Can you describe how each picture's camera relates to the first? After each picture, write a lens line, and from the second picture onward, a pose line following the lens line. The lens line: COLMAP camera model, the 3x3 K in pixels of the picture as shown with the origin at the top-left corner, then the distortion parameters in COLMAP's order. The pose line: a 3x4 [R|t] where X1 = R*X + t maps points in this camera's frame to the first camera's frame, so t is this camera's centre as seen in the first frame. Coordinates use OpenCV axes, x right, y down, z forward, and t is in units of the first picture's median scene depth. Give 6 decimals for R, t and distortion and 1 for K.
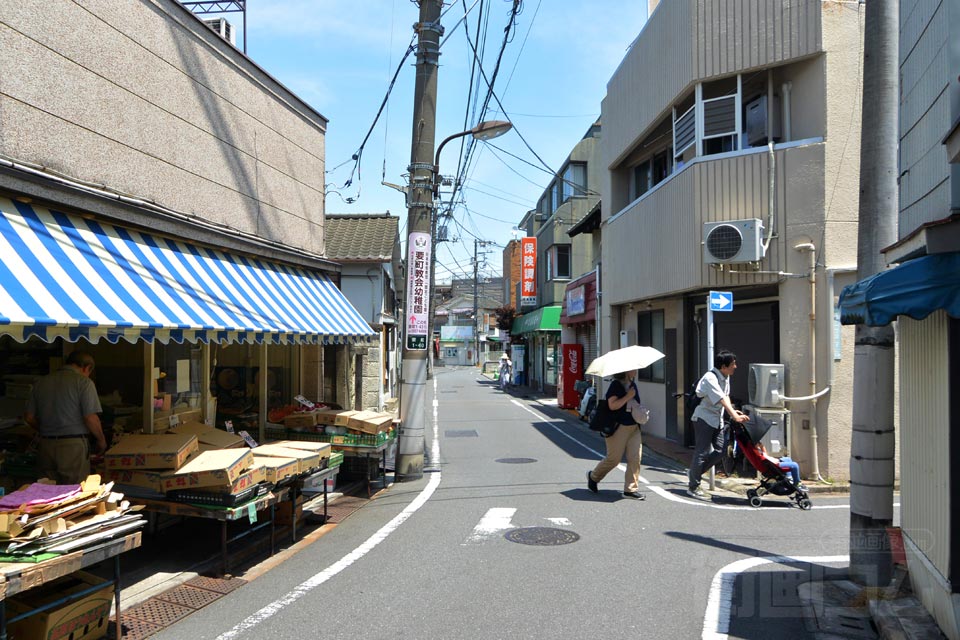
lens RADIAL K [[691.6, 0, 475.9], [0, 691.6, 326.3], [0, 0, 1]] dist [0.003872, -0.000610]
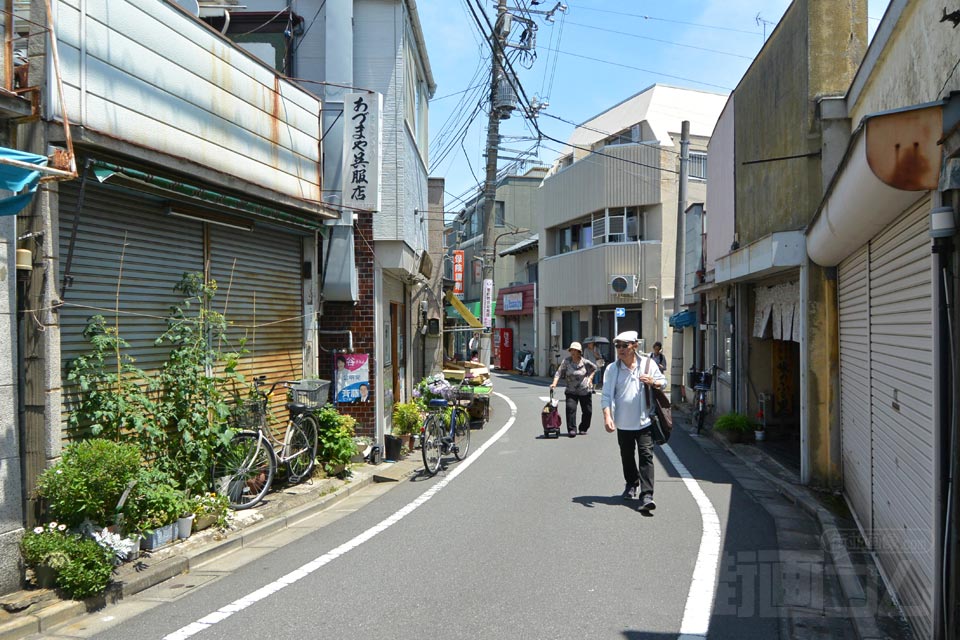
lens RADIAL K [[691.6, 0, 475.9], [0, 691.6, 326.3], [0, 0, 1]] dist [0.003872, -0.000610]
pose [[0.974929, -0.003029, 0.222496, -0.573185], [-0.003411, 0.999586, 0.028552, -0.049060], [-0.222490, -0.028595, 0.974516, -1.044255]]
